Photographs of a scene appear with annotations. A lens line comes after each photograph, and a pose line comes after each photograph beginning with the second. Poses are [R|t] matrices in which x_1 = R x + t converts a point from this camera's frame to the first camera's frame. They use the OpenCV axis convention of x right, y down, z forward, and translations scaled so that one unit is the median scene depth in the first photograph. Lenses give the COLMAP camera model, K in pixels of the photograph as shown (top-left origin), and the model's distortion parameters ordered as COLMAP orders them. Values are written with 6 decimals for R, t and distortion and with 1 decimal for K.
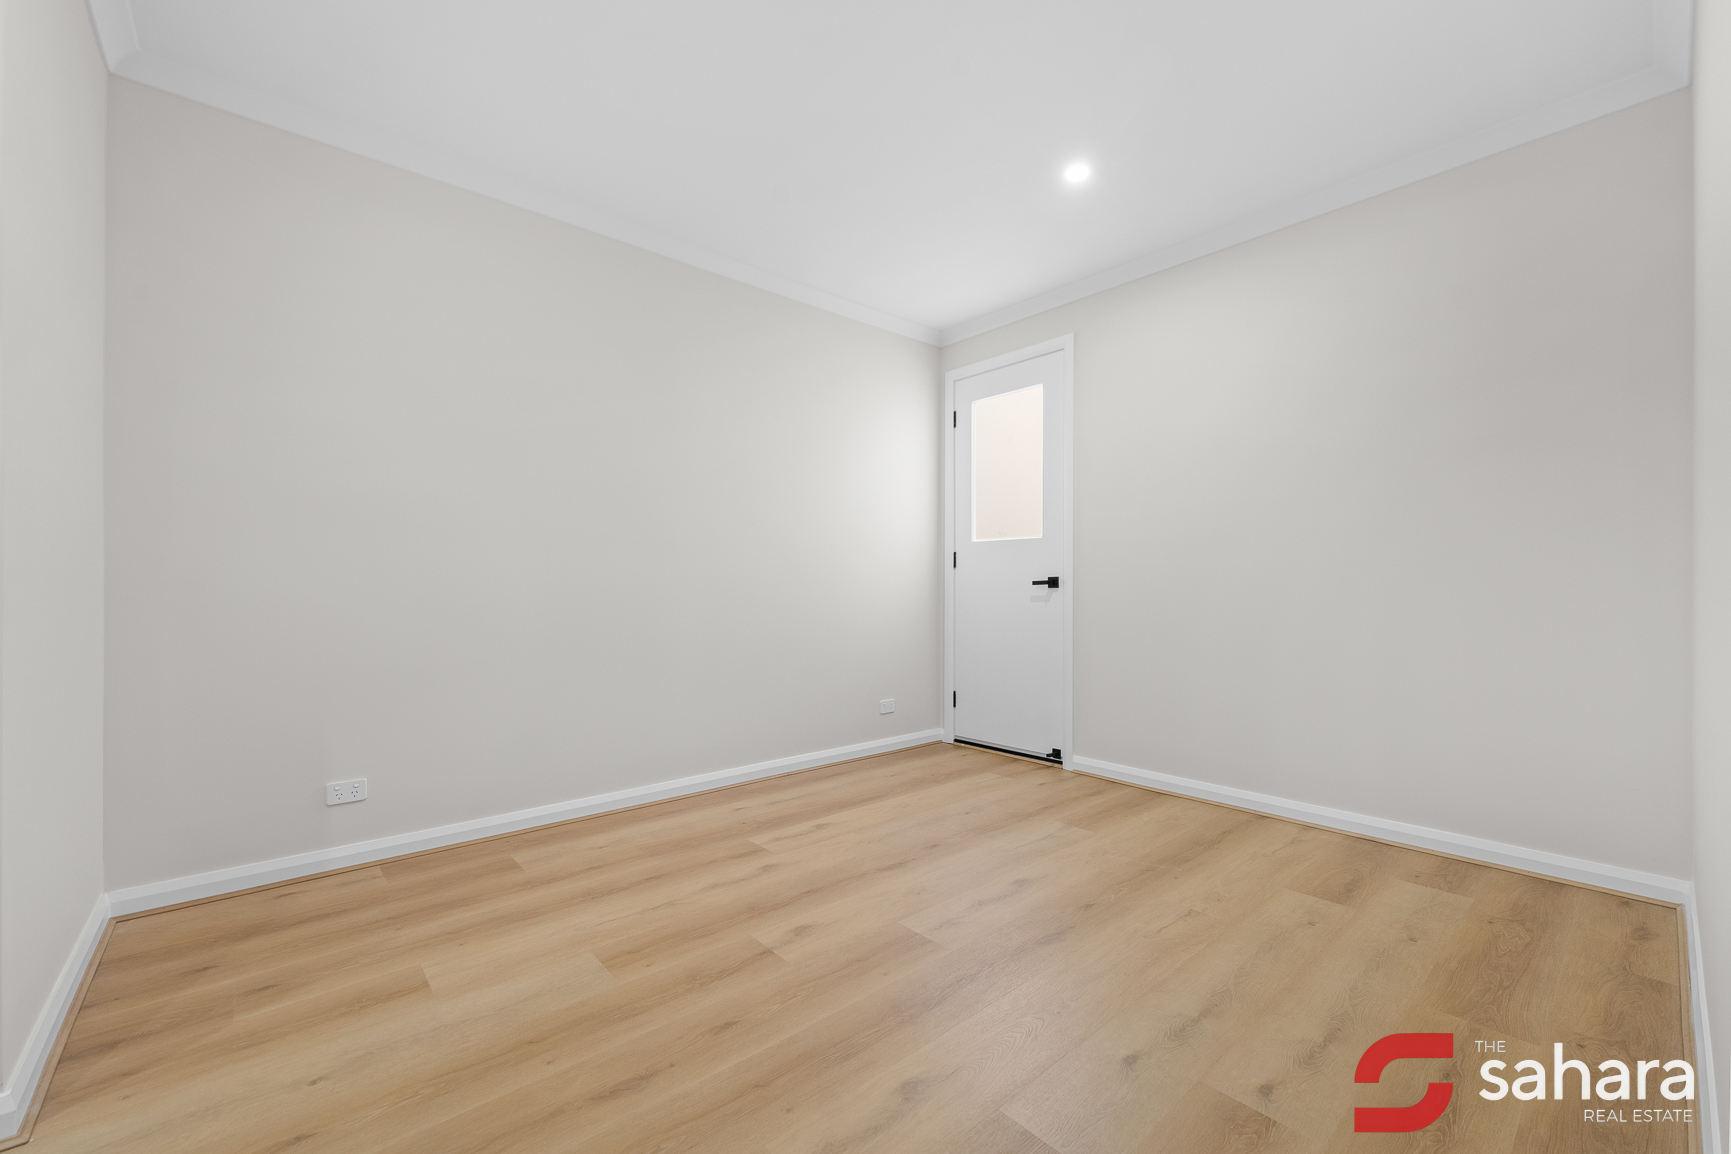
lens RADIAL K [[695.5, 0, 876.7], [0, 695.5, 581.1], [0, 0, 1]] dist [0.002018, -0.000117]
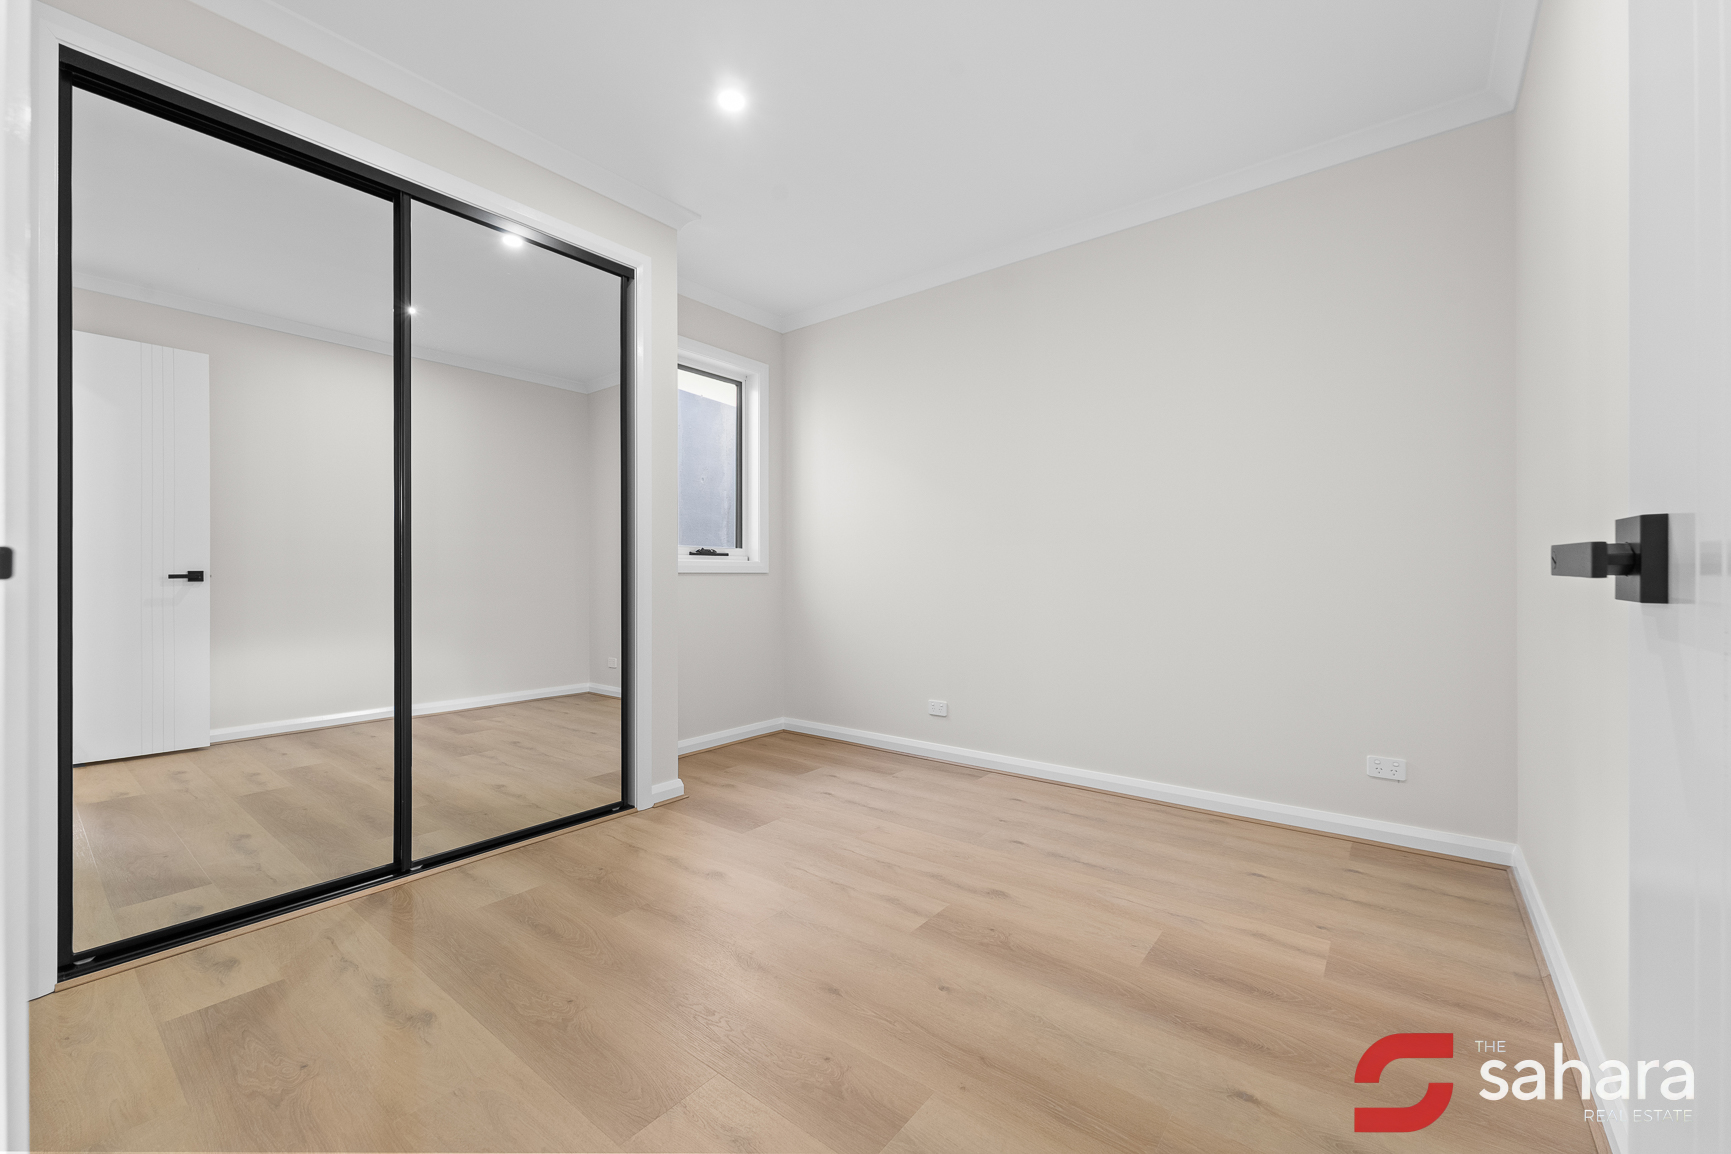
lens RADIAL K [[695.5, 0, 877.2], [0, 695.5, 572.5], [0, 0, 1]] dist [0.002018, -0.000117]
pose [[0.189364, 0.006455, -0.981886, 0.879076], [0.010088, 0.999913, 0.008519, -0.002371], [0.981855, -0.011518, 0.189282, 0.756371]]
